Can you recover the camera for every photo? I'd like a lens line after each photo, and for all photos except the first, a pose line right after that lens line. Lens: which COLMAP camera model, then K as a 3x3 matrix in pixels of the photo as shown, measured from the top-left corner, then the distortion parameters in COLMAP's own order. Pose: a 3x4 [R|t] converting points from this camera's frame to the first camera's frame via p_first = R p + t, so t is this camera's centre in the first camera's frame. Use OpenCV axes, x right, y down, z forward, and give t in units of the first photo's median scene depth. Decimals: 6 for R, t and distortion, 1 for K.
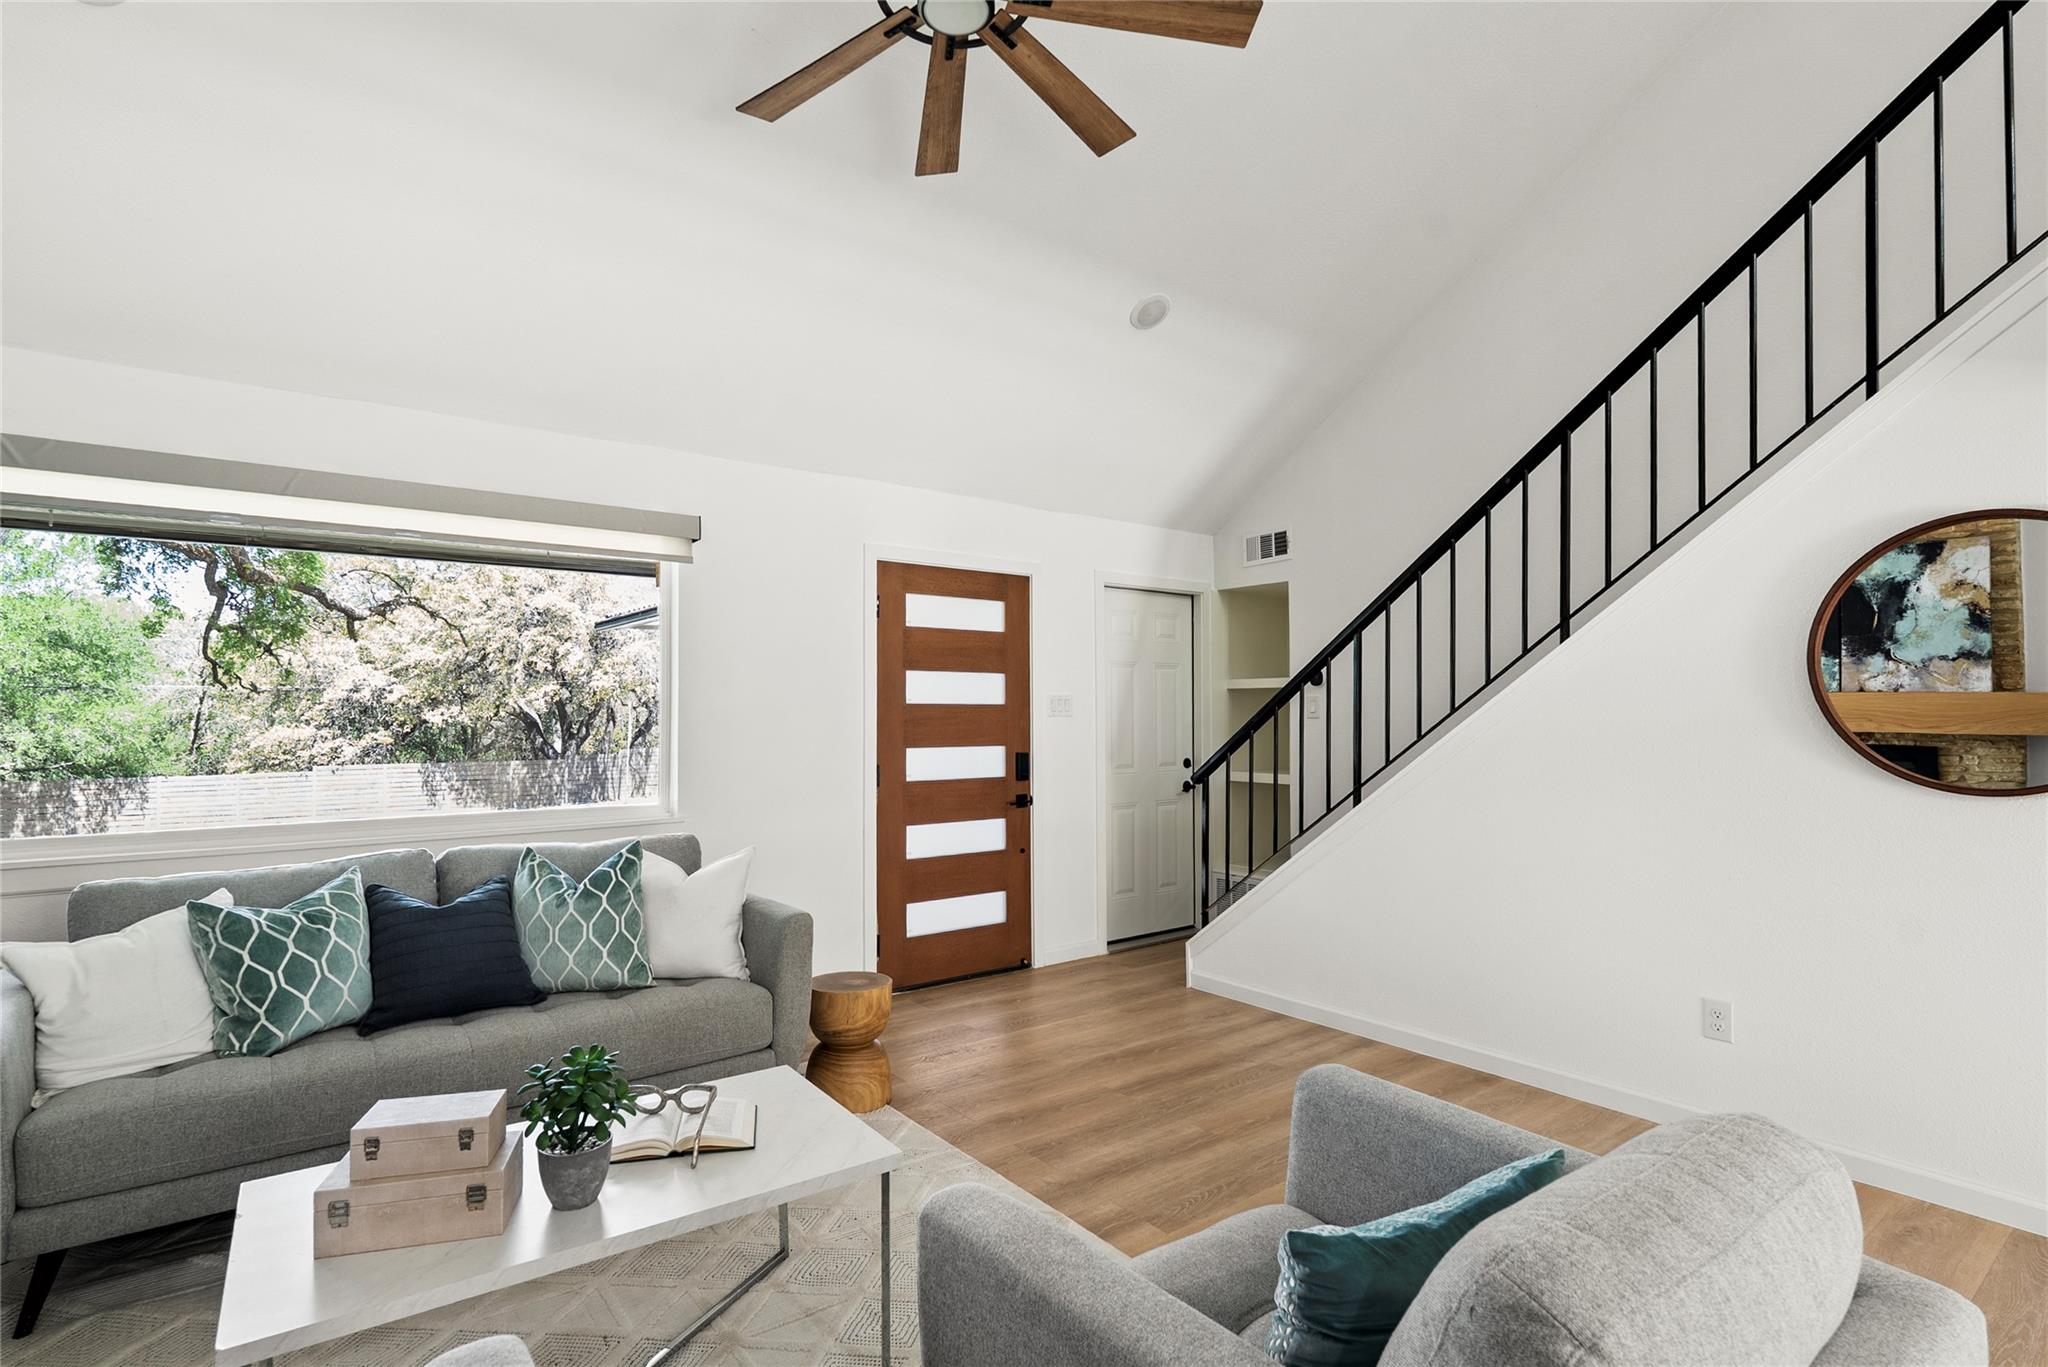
lens RADIAL K [[1010.3, 0, 1015.7], [0, 1010.3, 703.0], [0, 0, 1]] dist [0.003606, 0.000109]
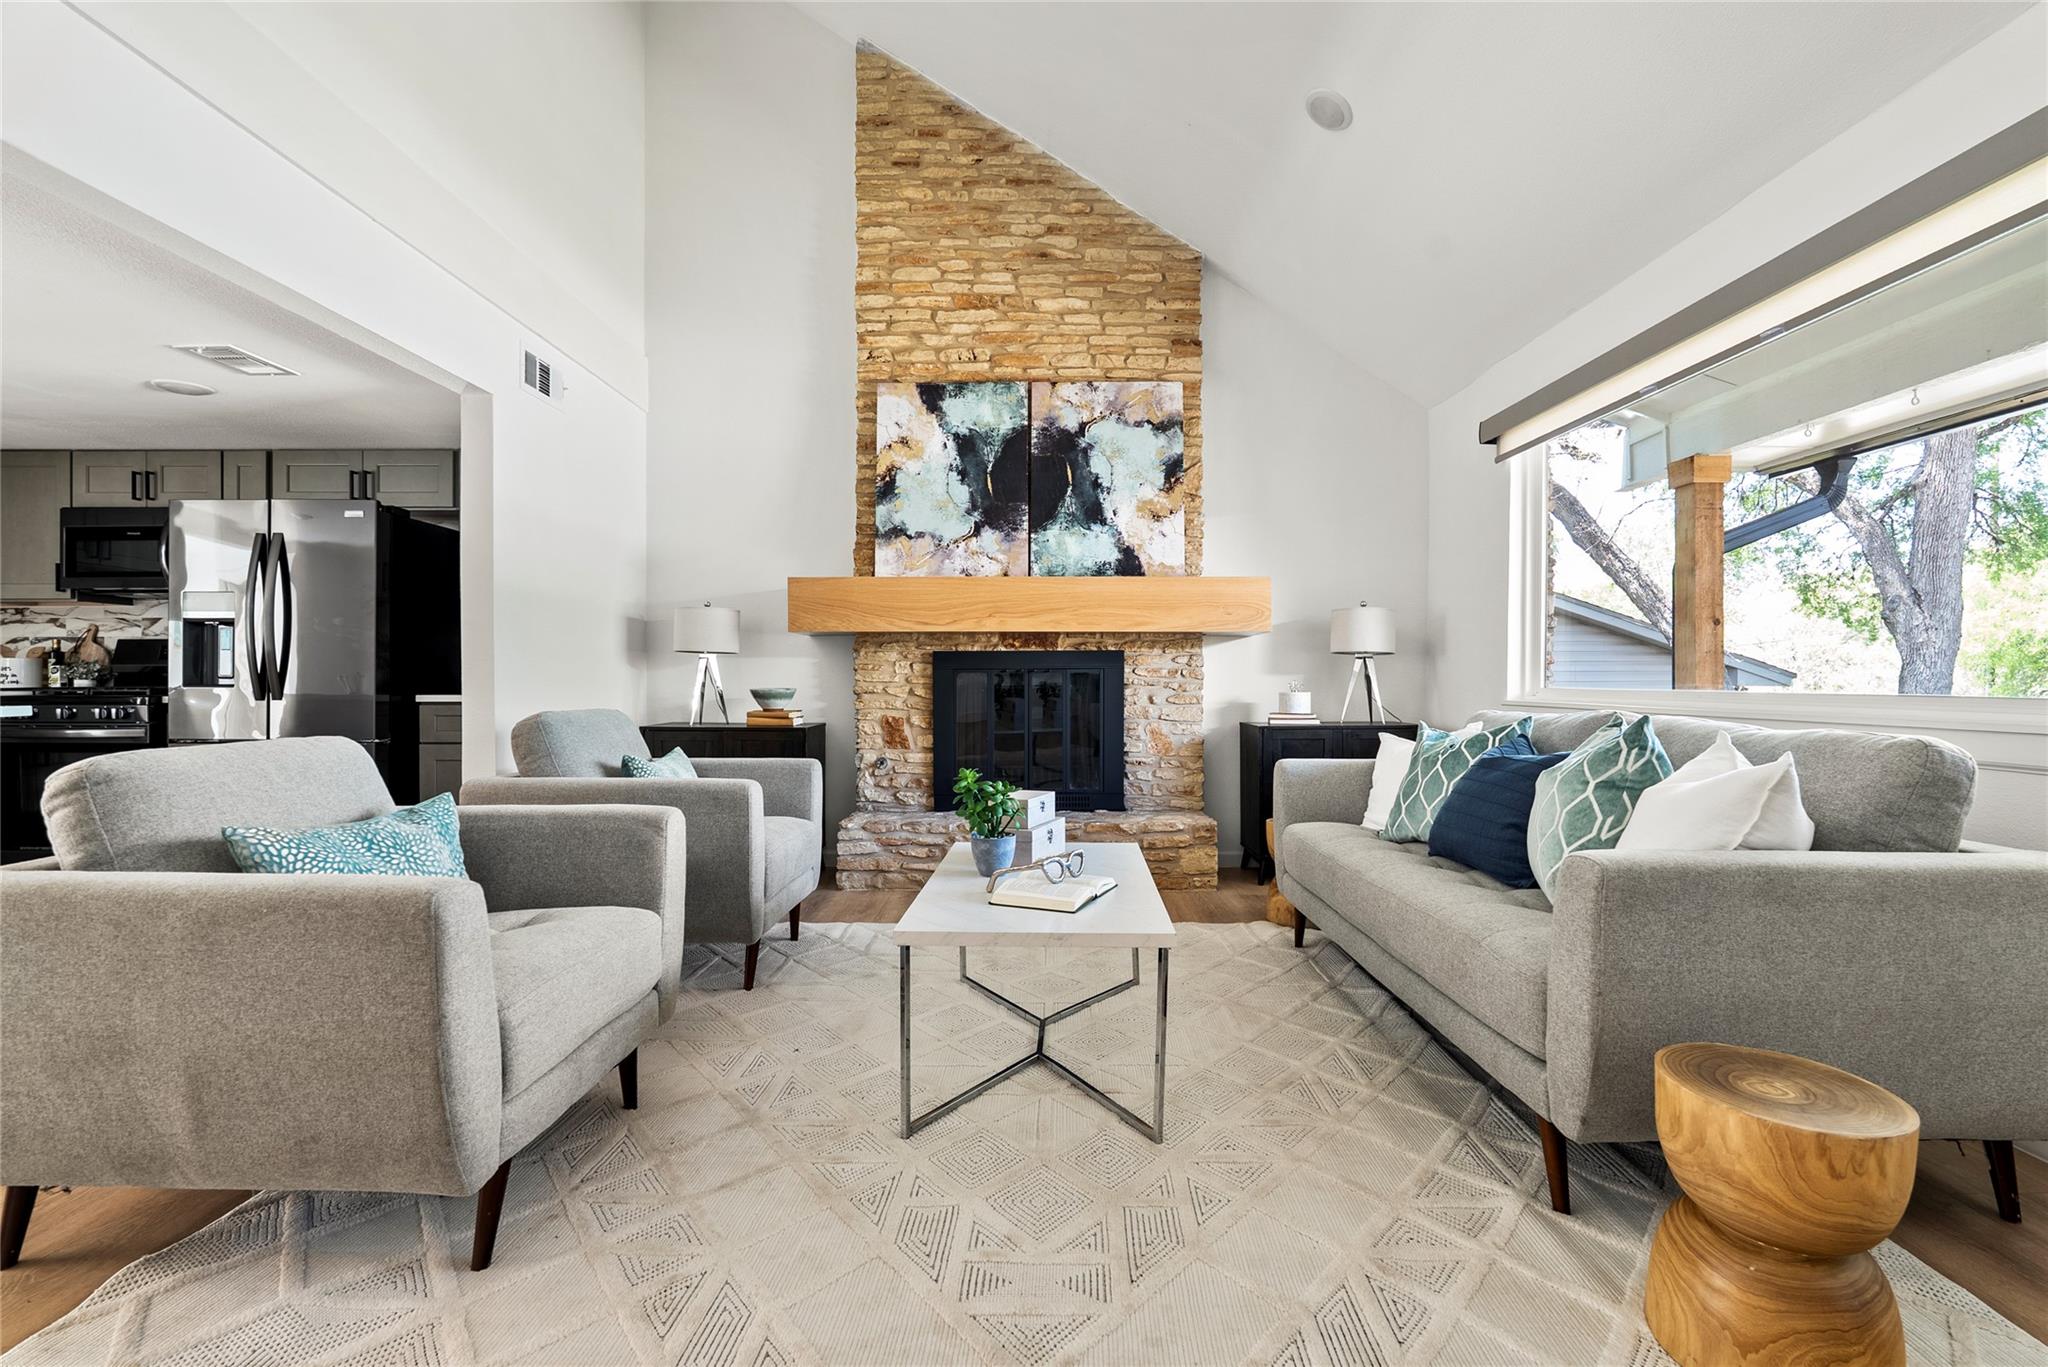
lens RADIAL K [[916.9, 0, 1026.2], [0, 916.9, 678.0], [0, 0, 1]] dist [-0.007353, 0.001841]
pose [[-0.606036, 0.000760, -0.795437, 0.243042], [0.006113, 0.999974, -0.003703, 0.078333], [0.795414, -0.007107, -0.606025, 0.729190]]
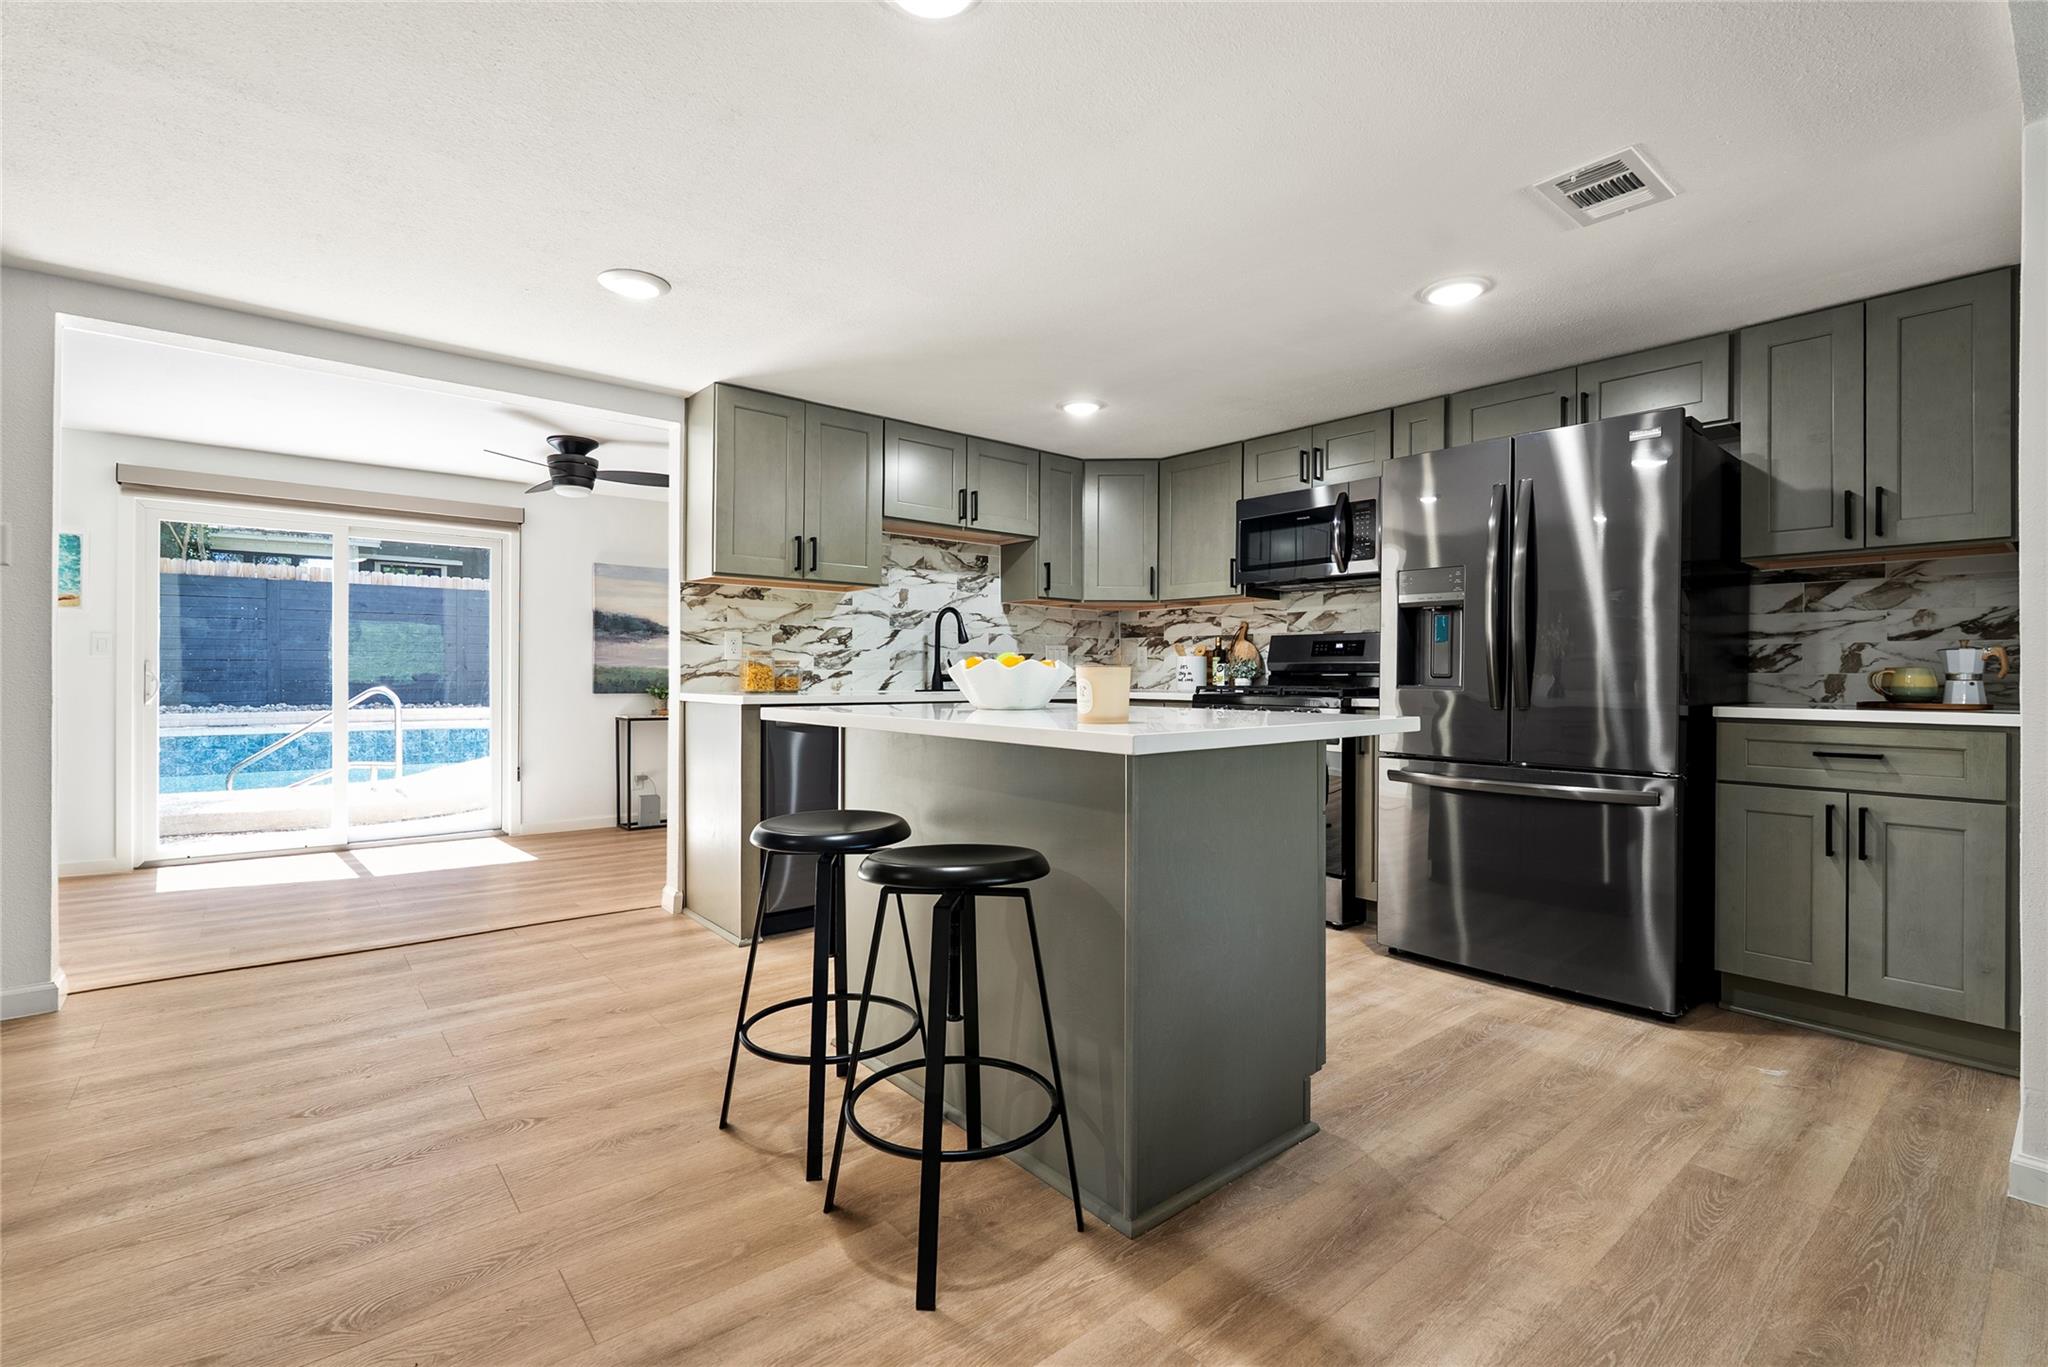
lens RADIAL K [[916.9, 0, 1026.2], [0, 916.9, 675.6], [0, 0, 1]] dist [-0.007353, 0.001841]
pose [[-0.998349, -0.006504, -0.057067, 0.363211], [-0.006169, 0.999963, -0.006044, 0.074461], [0.057105, -0.005682, -0.998352, 0.264780]]
